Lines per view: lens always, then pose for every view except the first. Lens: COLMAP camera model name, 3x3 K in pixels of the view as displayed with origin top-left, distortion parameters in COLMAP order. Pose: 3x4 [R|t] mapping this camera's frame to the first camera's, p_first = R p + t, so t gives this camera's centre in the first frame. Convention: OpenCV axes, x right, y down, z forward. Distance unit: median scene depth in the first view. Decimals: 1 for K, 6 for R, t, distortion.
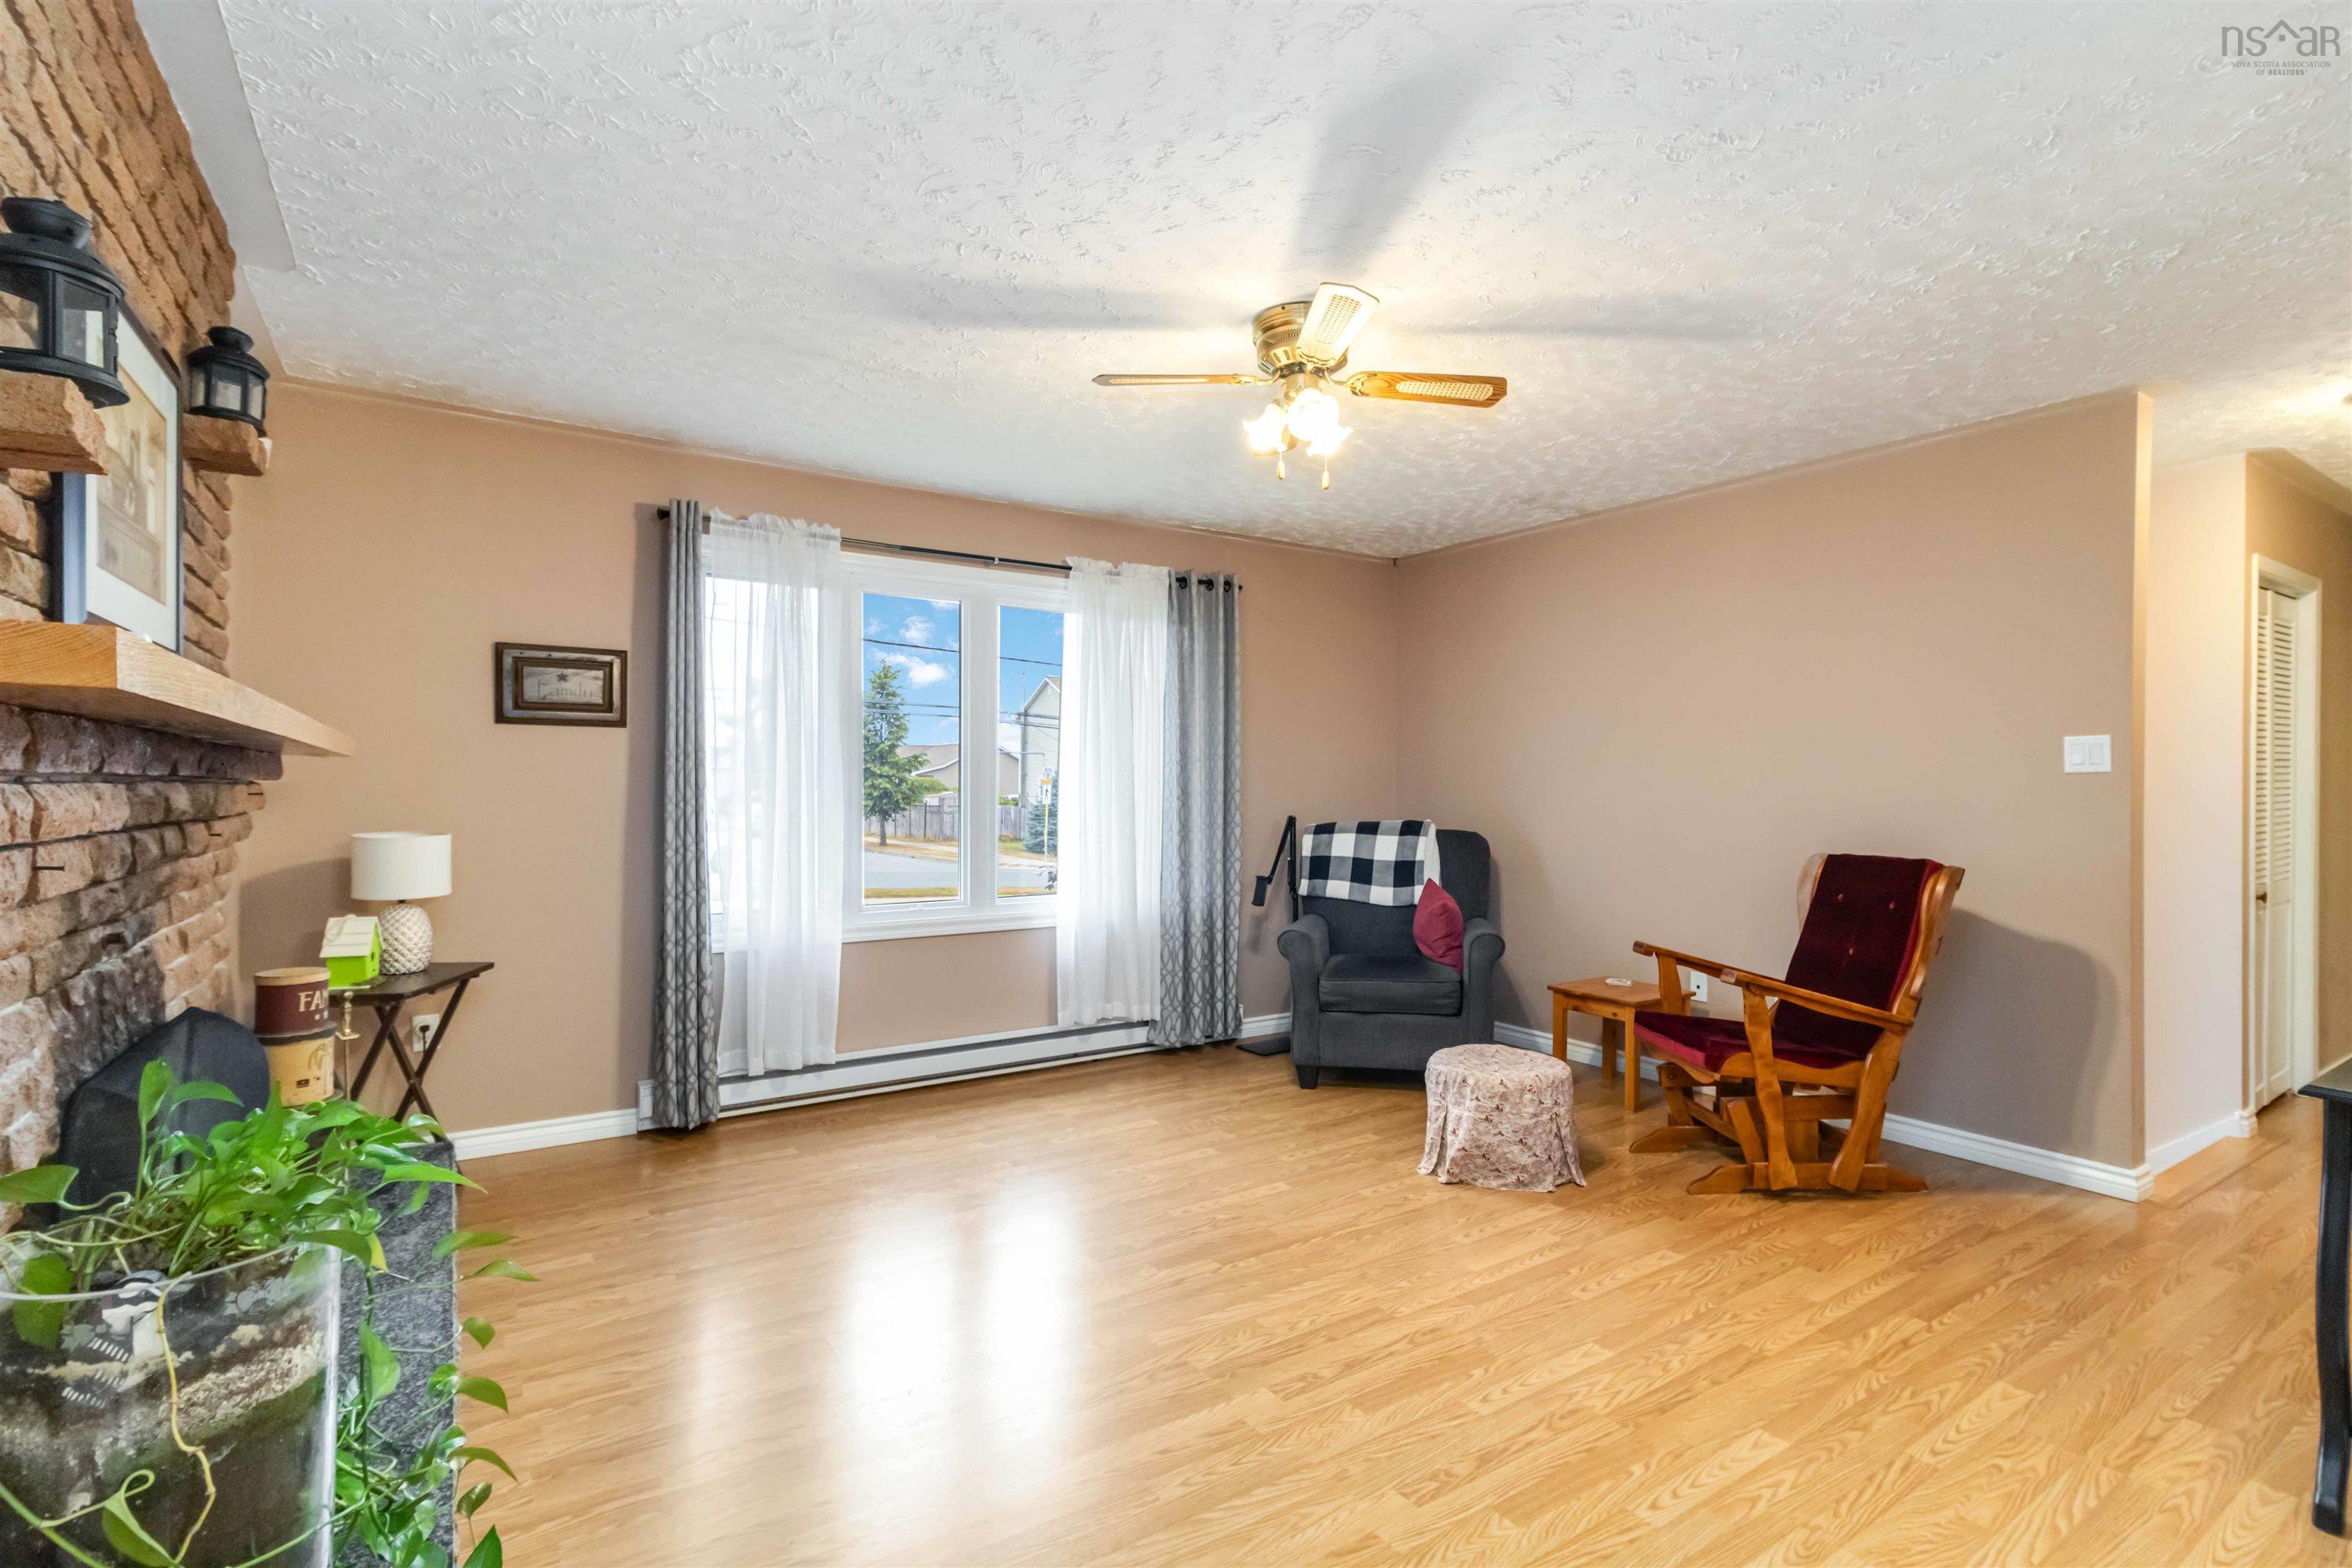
lens RADIAL K [[1092.7, 0, 1186.6], [0, 1092.7, 785.1], [0, 0, 1]] dist [0.008980, 0.000461]
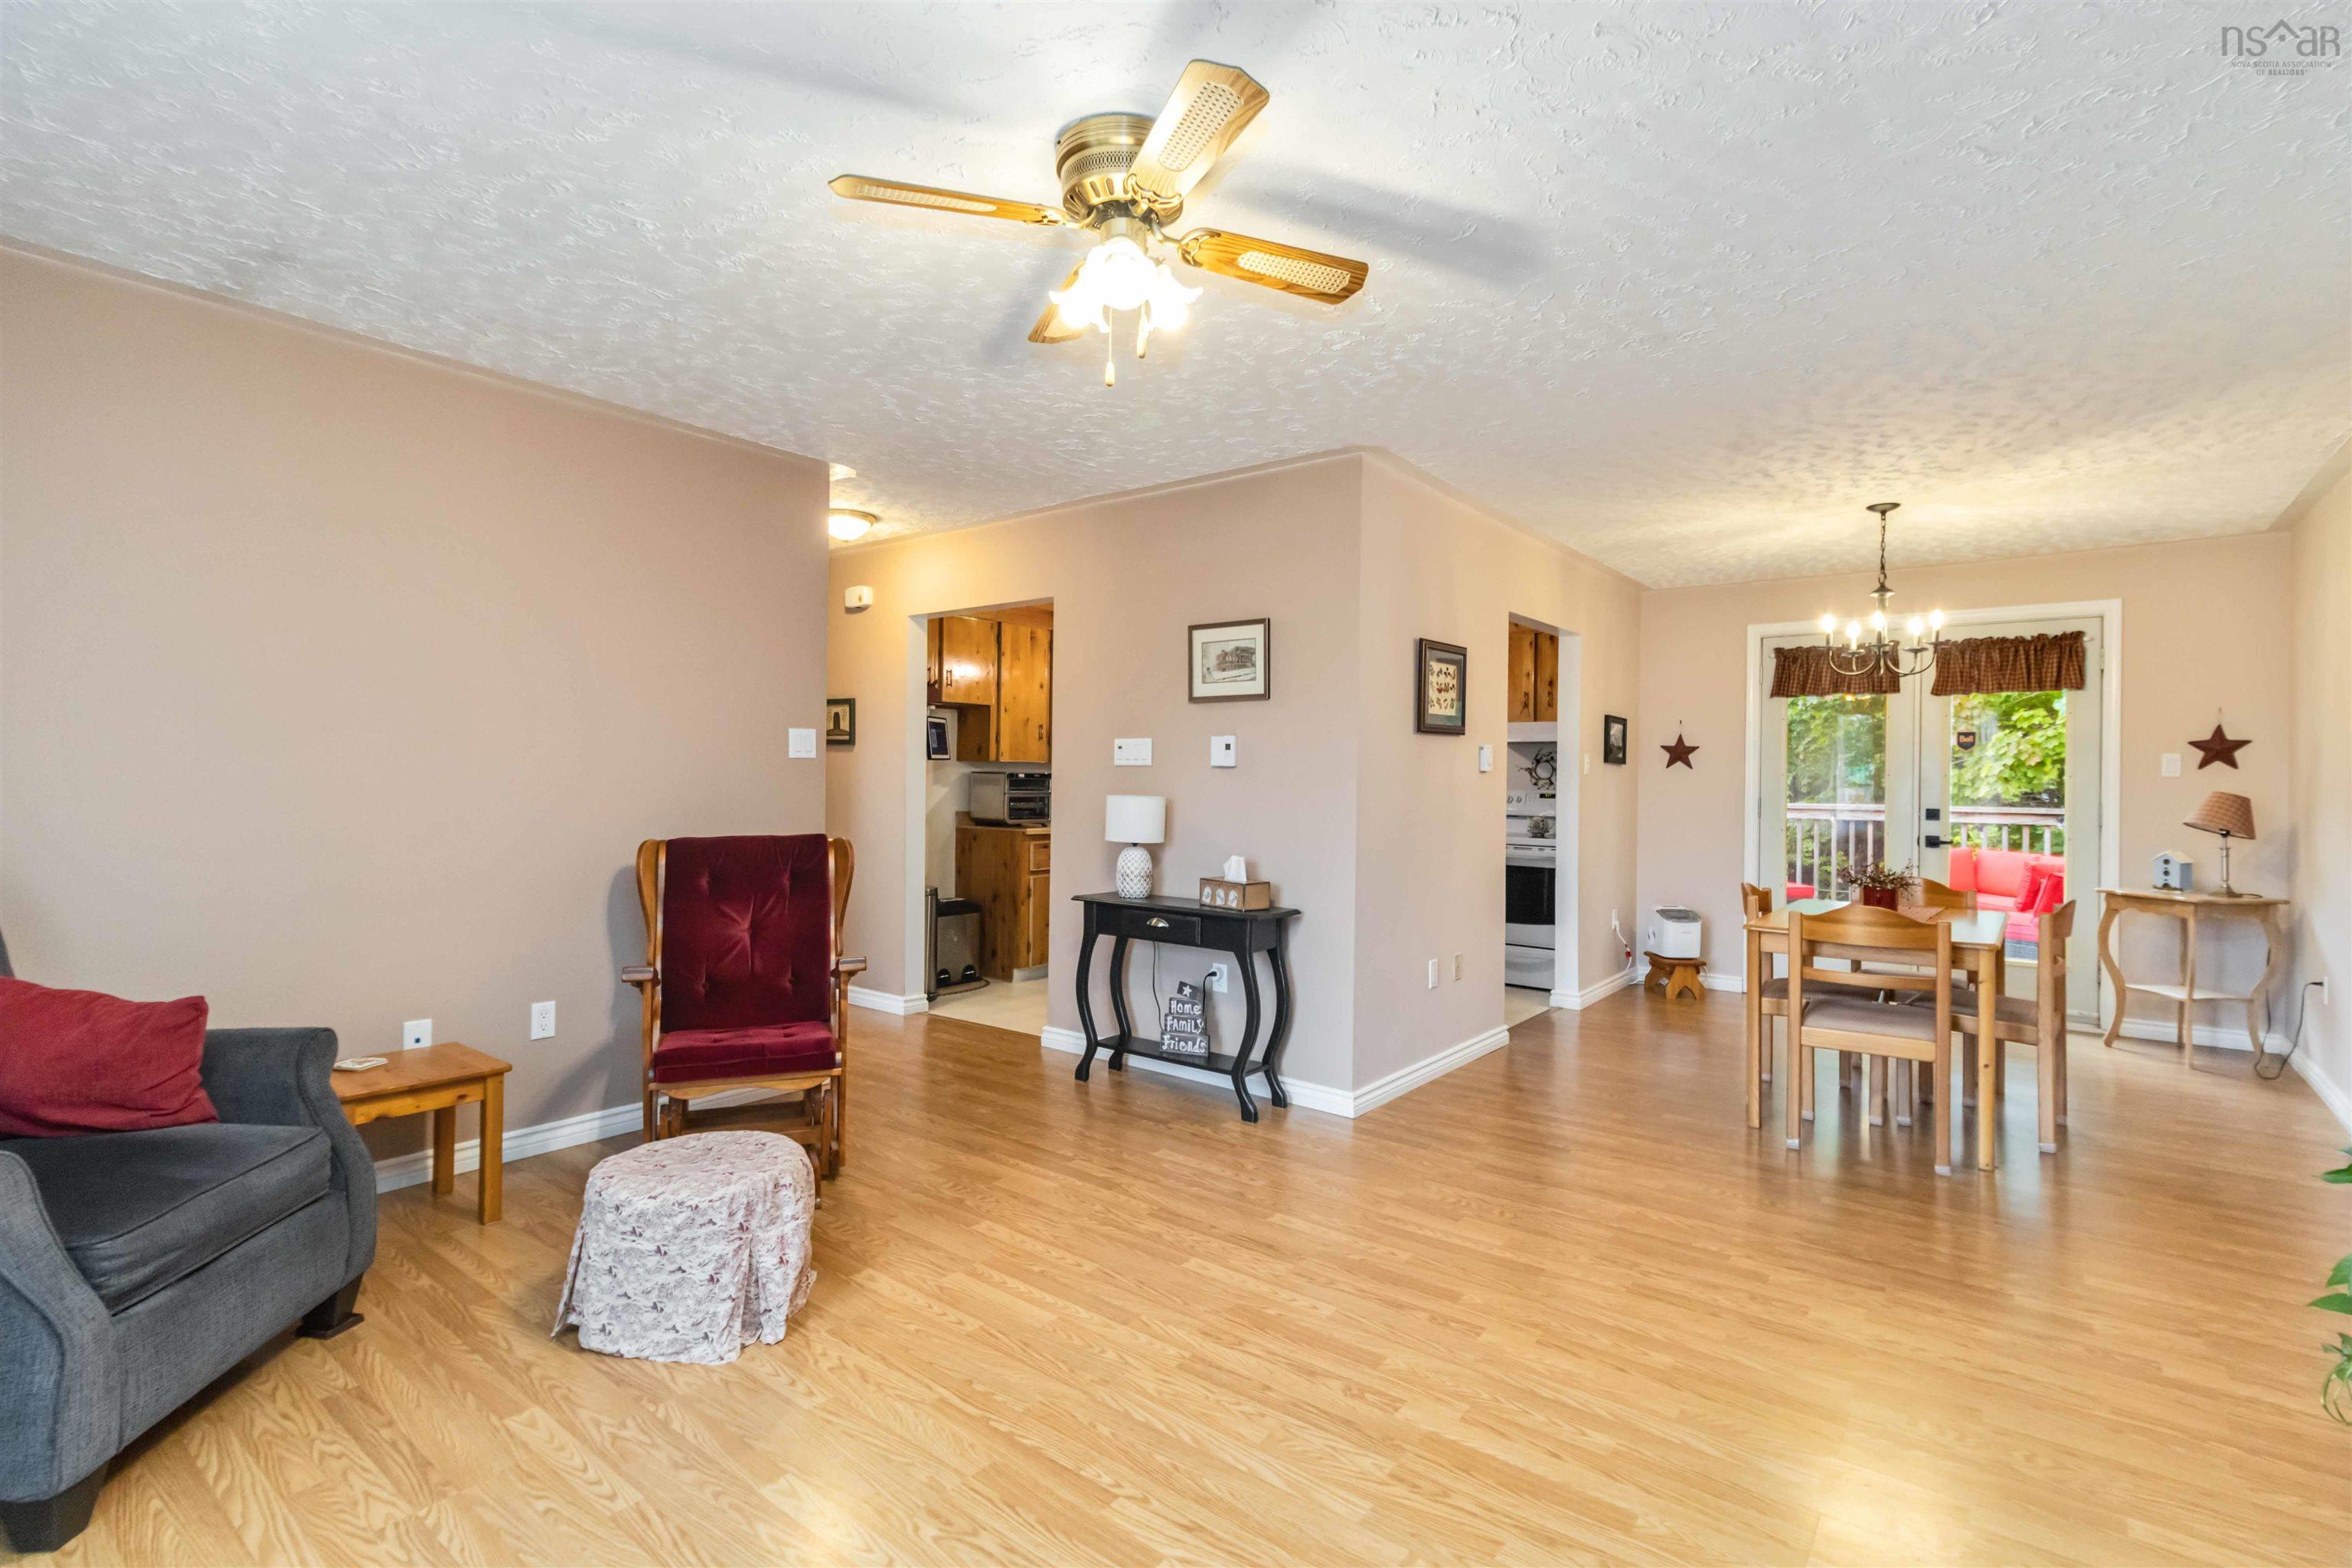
lens RADIAL K [[1083.6, 0, 1199.5], [0, 1083.6, 775.6], [0, 0, 1]] dist [0.007601, 0.000229]
pose [[-0.322938, -0.007713, 0.946389, -0.452248], [-0.014870, 0.999885, 0.003075, -0.001751], [-0.946303, -0.013080, -0.323015, 0.876036]]
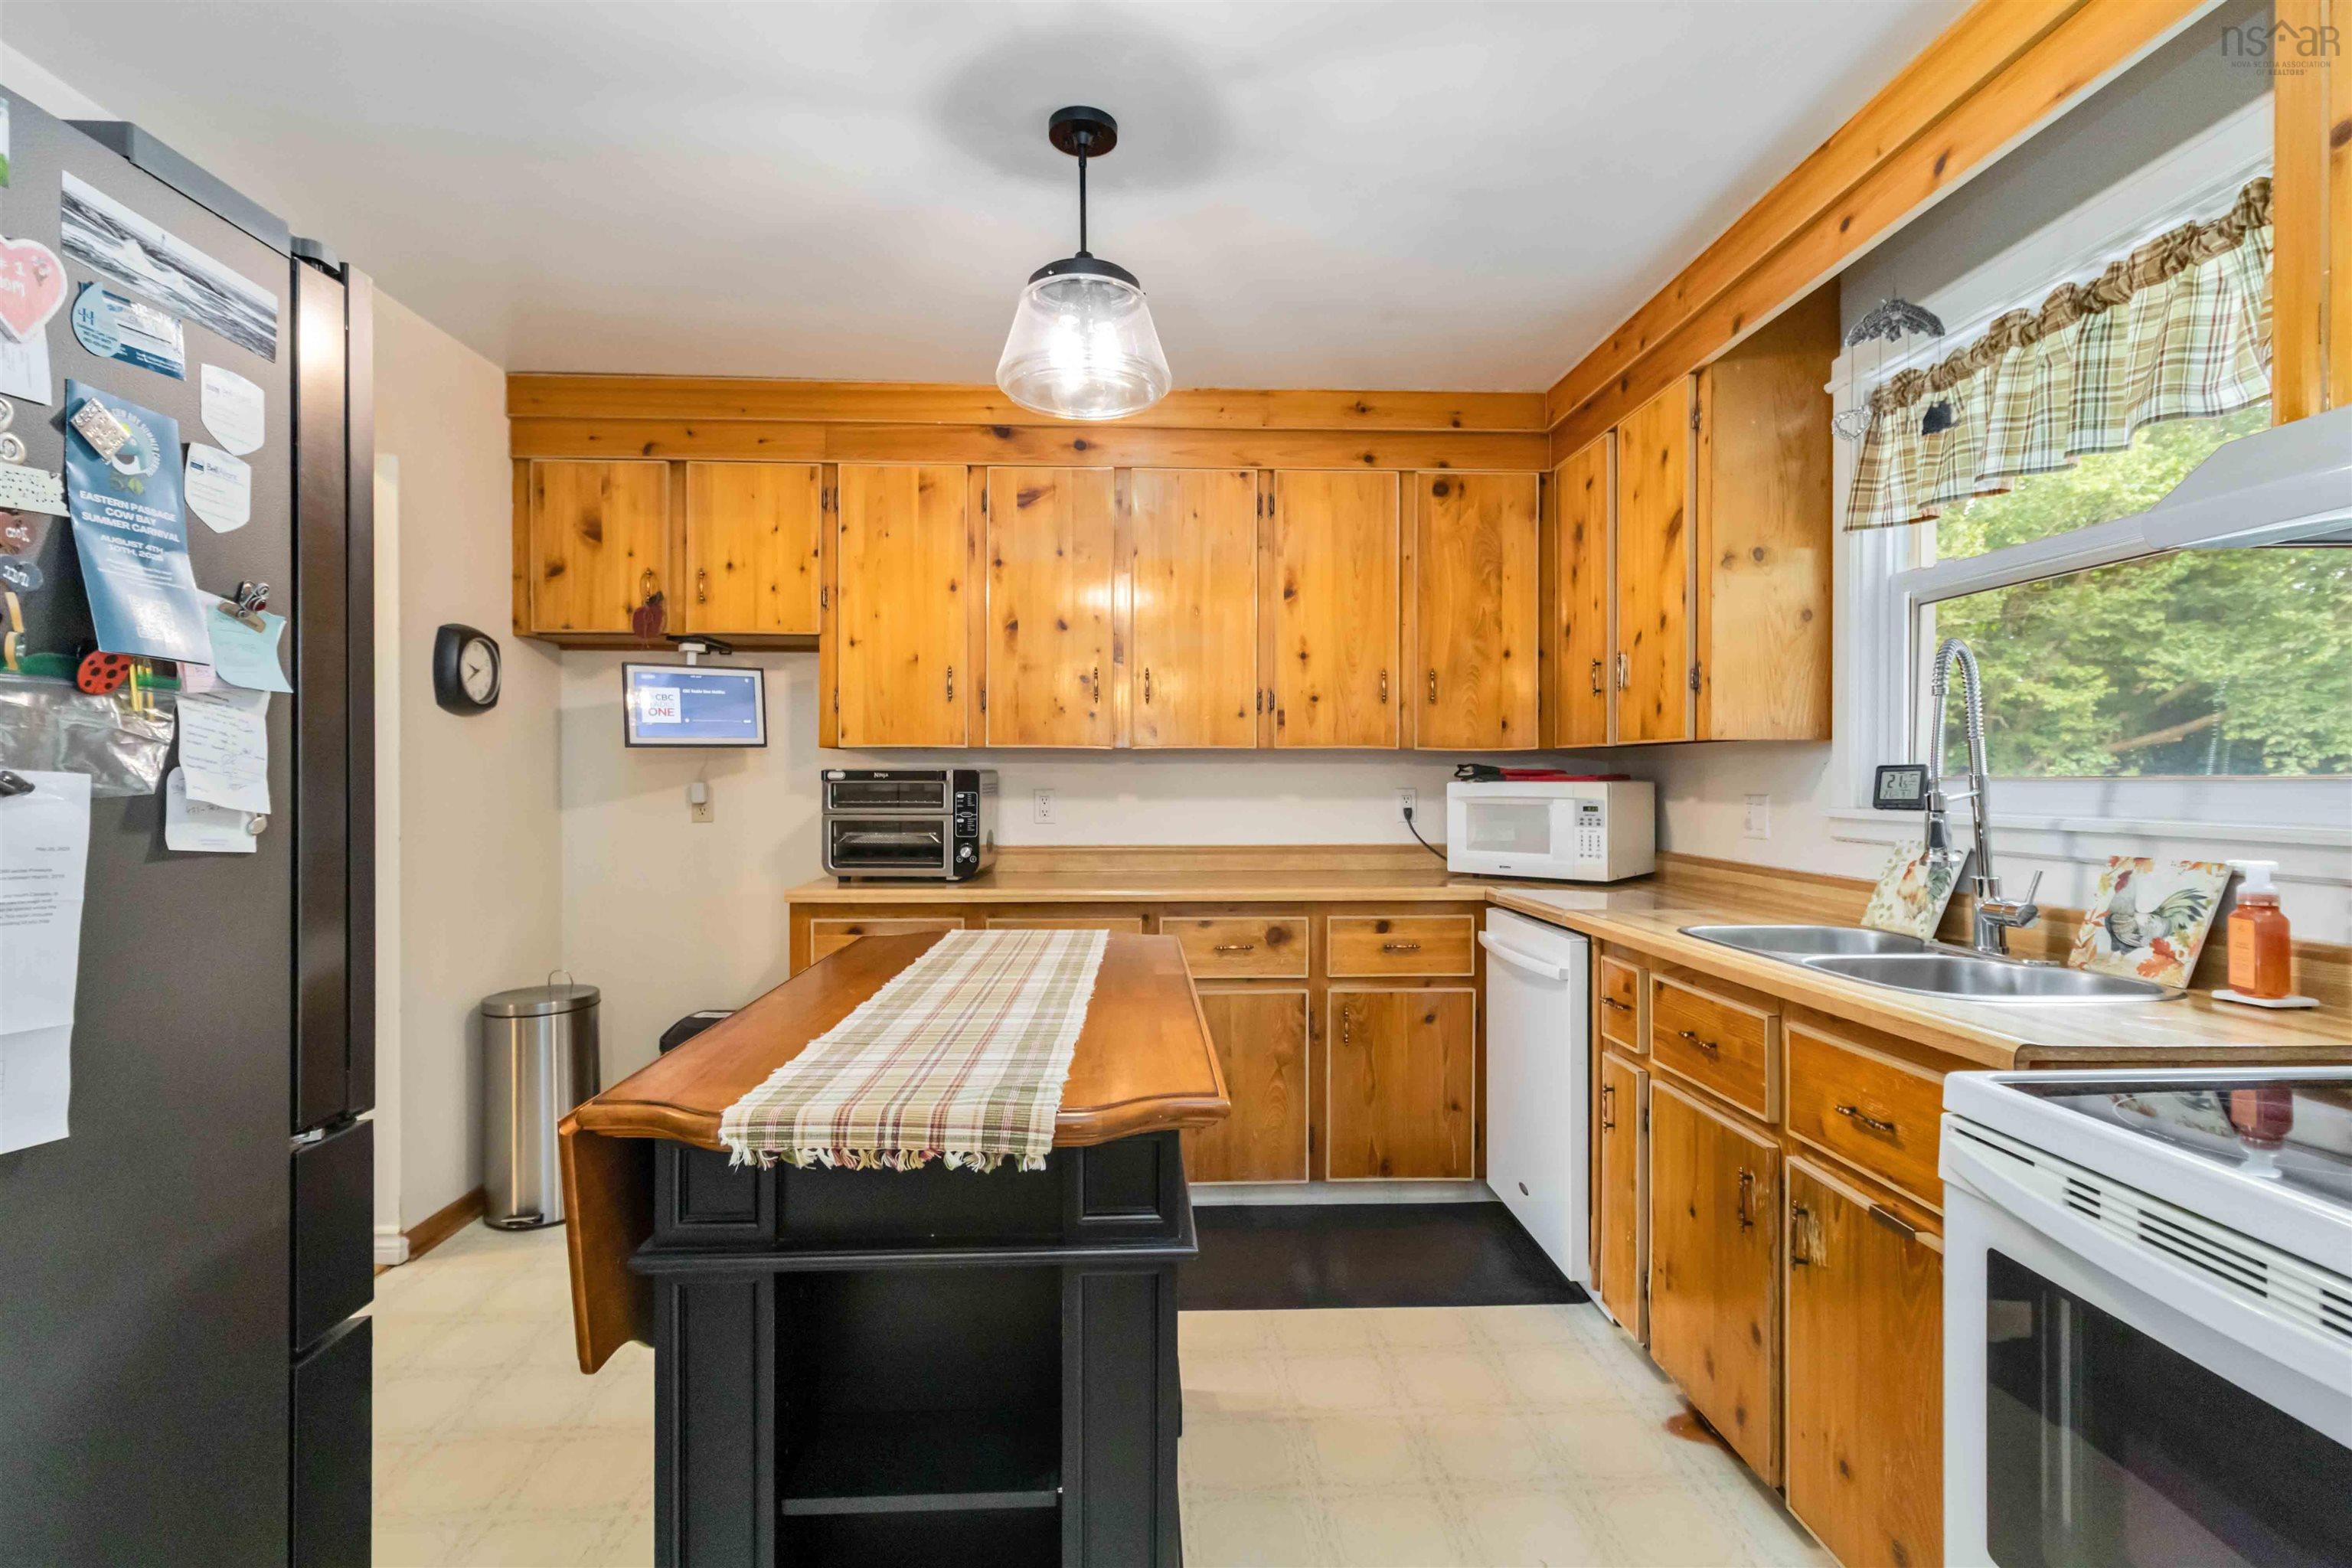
lens RADIAL K [[1093.8, 0, 1185.5], [0, 1093.8, 778.9], [0, 0, 1]] dist [0.004168, 0.000169]
pose [[0.511154, -0.004815, 0.859476, 0.727665], [-0.000336, 0.999983, 0.005802, 0.005749], [-0.859489, -0.003254, 0.511144, -0.085559]]
